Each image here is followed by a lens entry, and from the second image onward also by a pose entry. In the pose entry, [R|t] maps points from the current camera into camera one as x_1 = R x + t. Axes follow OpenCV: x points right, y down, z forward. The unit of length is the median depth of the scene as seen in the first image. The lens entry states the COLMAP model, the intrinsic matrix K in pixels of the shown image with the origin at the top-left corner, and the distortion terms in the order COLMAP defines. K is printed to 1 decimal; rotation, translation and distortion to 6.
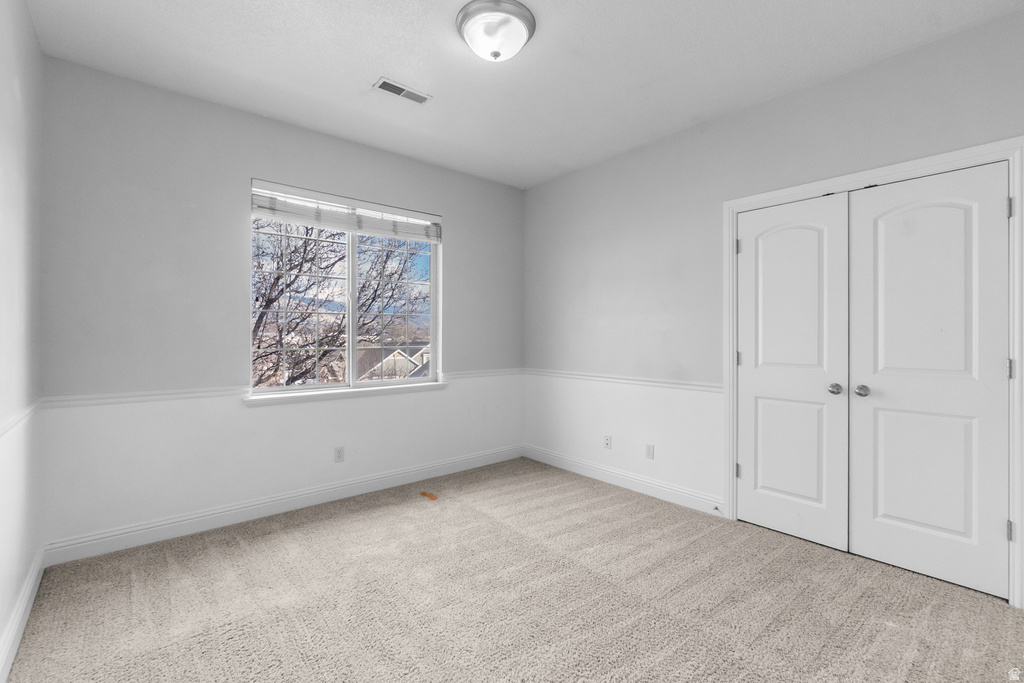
lens RADIAL K [[453.2, 0, 504.9], [0, 453.2, 338.2], [0, 0, 1]] dist [-0.000699, 0.000755]
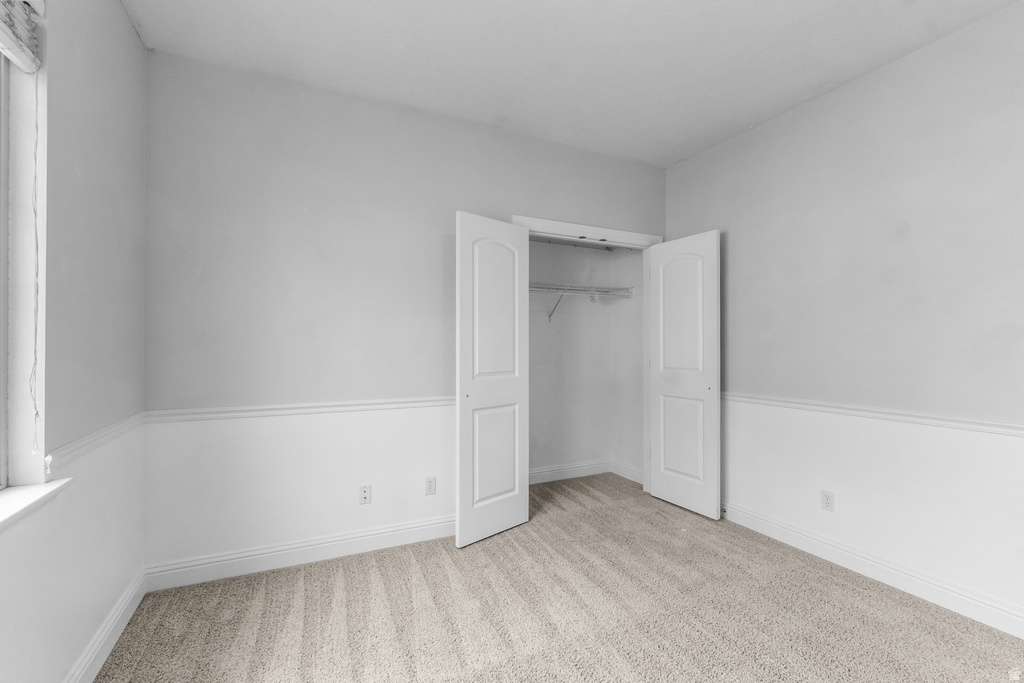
lens RADIAL K [[453.2, 0, 504.3], [0, 453.2, 342.0], [0, 0, 1]] dist [-0.000699, 0.000755]
pose [[0.235975, 0.004652, 0.971748, -0.521446], [0.000378, 0.999988, -0.004879, -0.009871], [-0.971759, 0.001519, 0.235971, 0.775887]]
